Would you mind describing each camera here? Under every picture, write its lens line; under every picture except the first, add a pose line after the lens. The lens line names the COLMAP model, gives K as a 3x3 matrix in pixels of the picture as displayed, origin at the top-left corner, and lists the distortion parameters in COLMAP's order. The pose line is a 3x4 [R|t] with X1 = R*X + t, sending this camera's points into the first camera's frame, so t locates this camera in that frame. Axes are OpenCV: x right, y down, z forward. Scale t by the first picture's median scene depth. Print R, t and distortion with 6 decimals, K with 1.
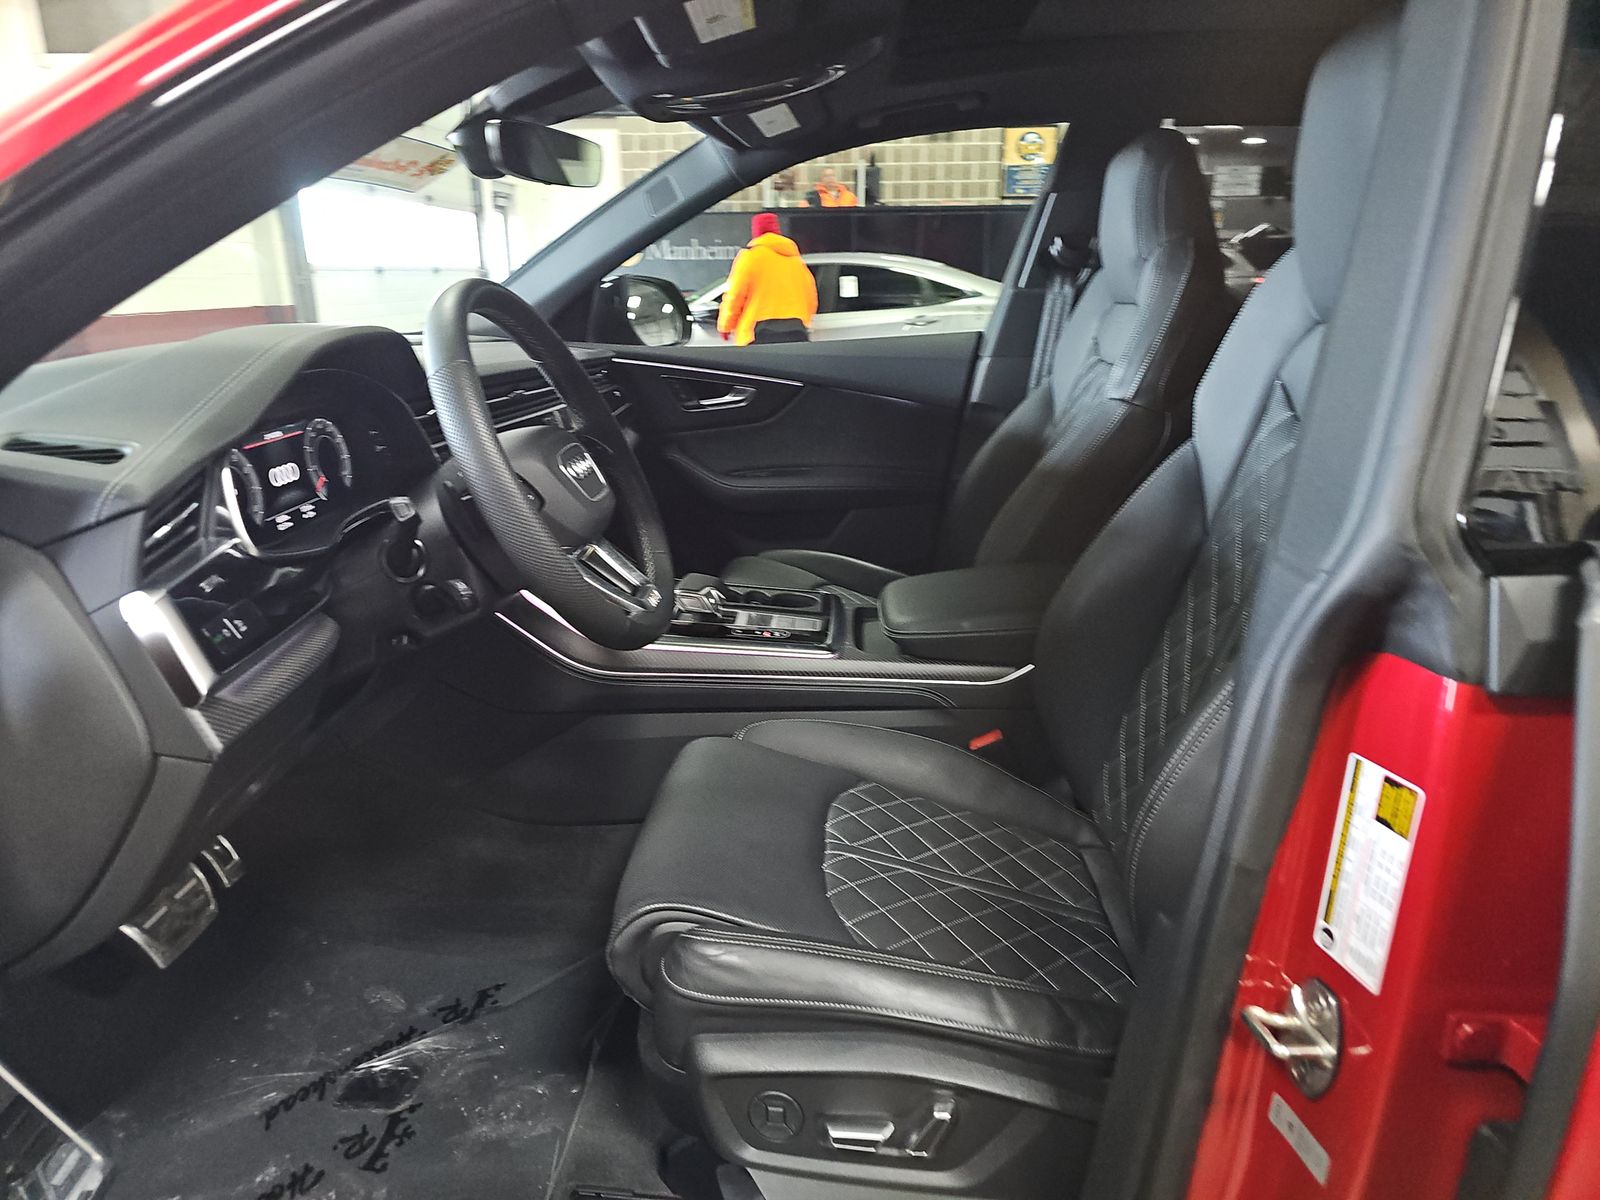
lens RADIAL K [[1039.7, 0, 800.0], [0, 1039.7, 600.0], [0, 0, 1]] dist [0.033596, 0.000729]
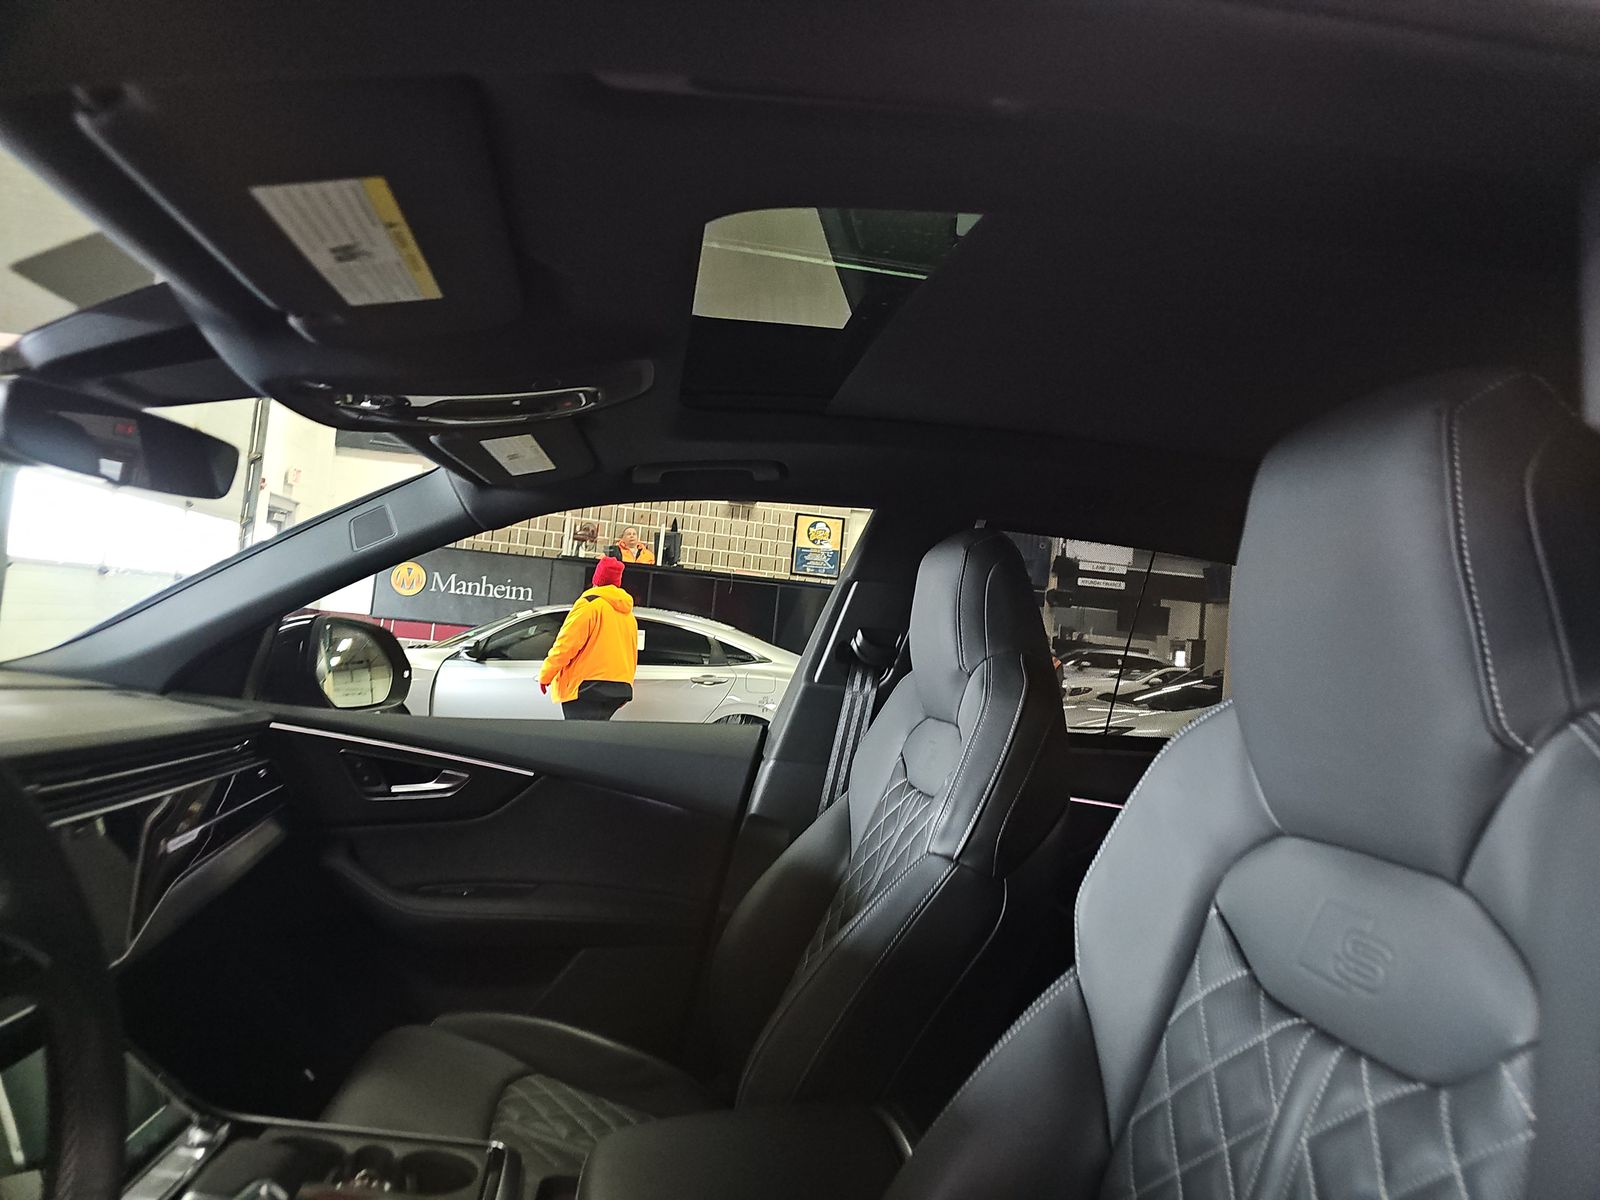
lens RADIAL K [[1060.4, 0, 800.0], [0, 1060.4, 600.0], [0, 0, 1]] dist [-0.005285, -0.018431]
pose [[0.975922, 0.112428, 0.186911, 0.033941], [-0.045382, 0.942831, -0.330166, -0.081444], [-0.213346, 0.313734, 0.925232, 0.200063]]
